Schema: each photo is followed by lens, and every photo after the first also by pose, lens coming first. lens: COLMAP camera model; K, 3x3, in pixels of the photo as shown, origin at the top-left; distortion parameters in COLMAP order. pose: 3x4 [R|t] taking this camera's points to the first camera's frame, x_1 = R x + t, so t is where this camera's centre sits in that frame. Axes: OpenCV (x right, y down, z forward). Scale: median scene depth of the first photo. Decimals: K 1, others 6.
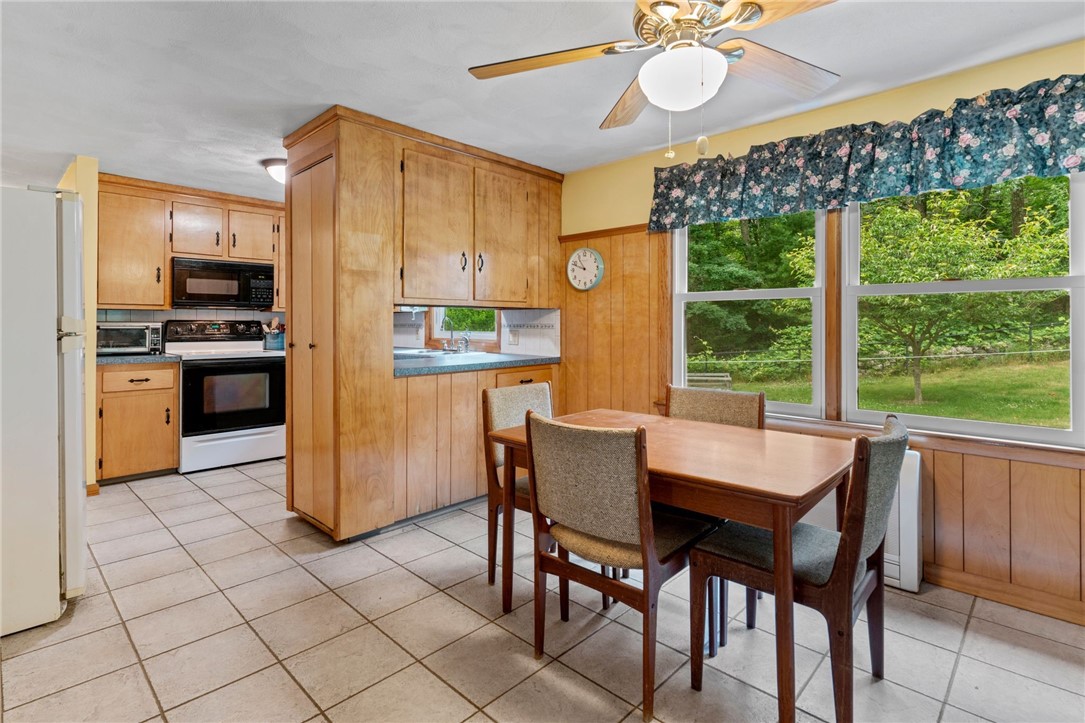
lens RADIAL K [[532.1, 0, 544.6], [0, 532.1, 318.7], [0, 0, 1]] dist [-0.001929, -0.000538]
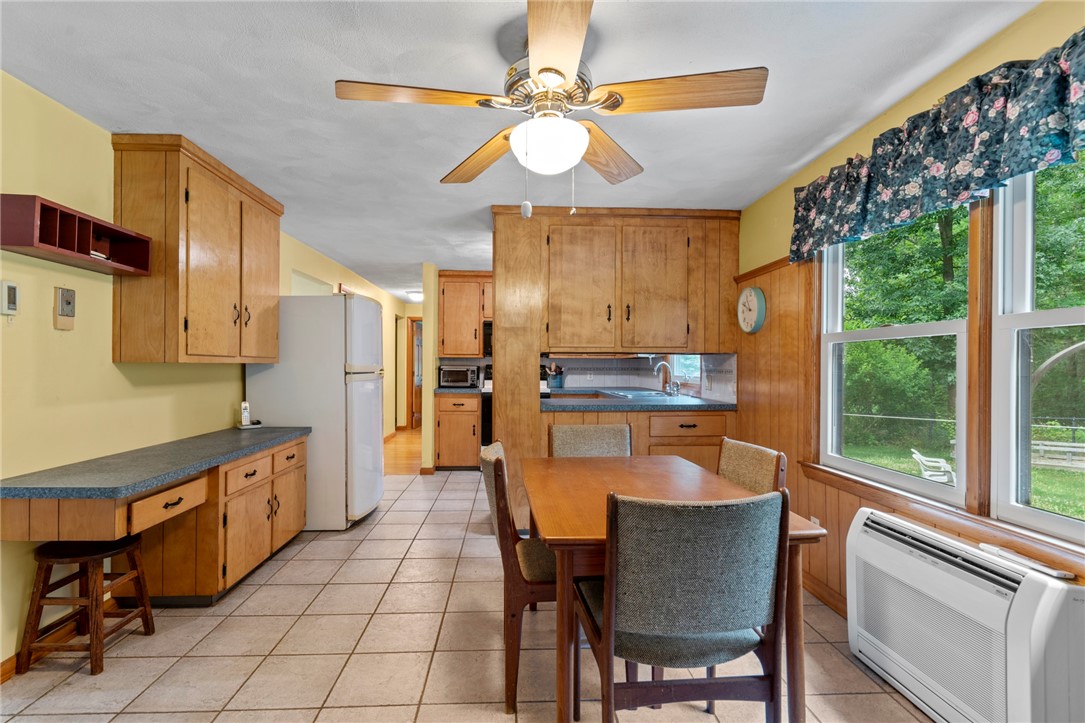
lens RADIAL K [[514.9, 0, 533.1], [0, 514.9, 361.8], [0, 0, 1]] dist [0.002797, -0.000530]
pose [[0.723076, -0.003057, -0.690761, 0.443671], [0.002220, 0.999995, -0.002102, -0.002692], [0.690765, -0.000013, 0.723080, 0.098340]]
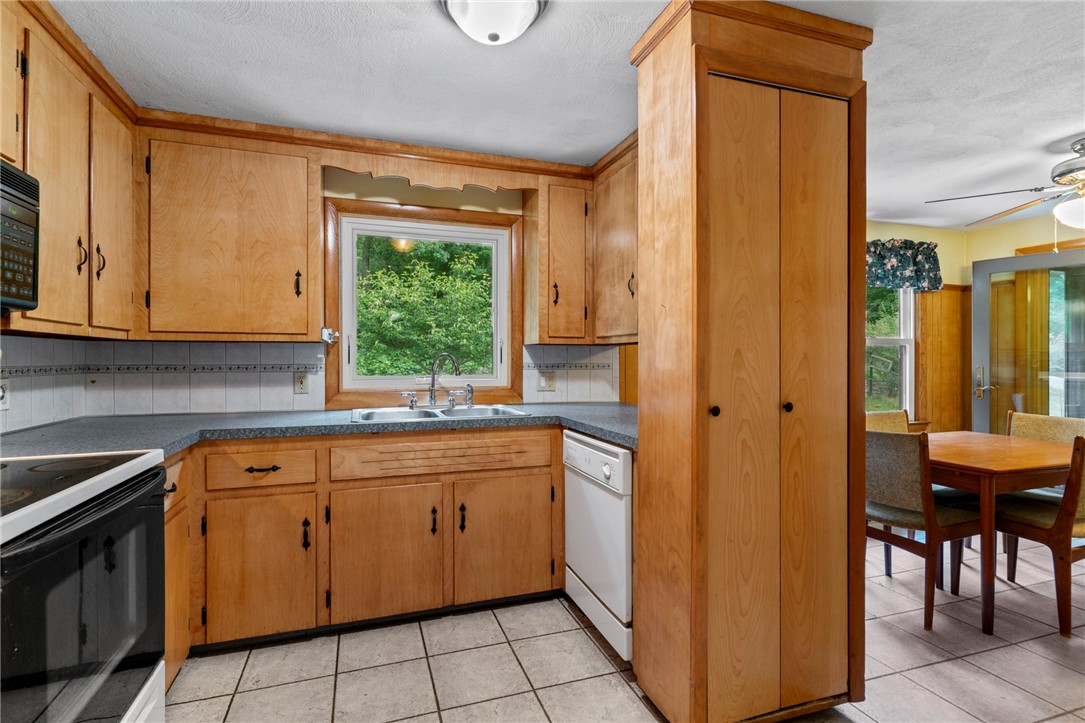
lens RADIAL K [[518.4, 0, 539.5], [0, 518.4, 357.6], [0, 0, 1]] dist [0.000257, 0.000064]
pose [[0.461791, 0.002317, 0.886986, -0.877277], [-0.007922, 0.999967, 0.001512, -0.000310], [-0.886953, -0.007725, 0.461794, 0.819512]]
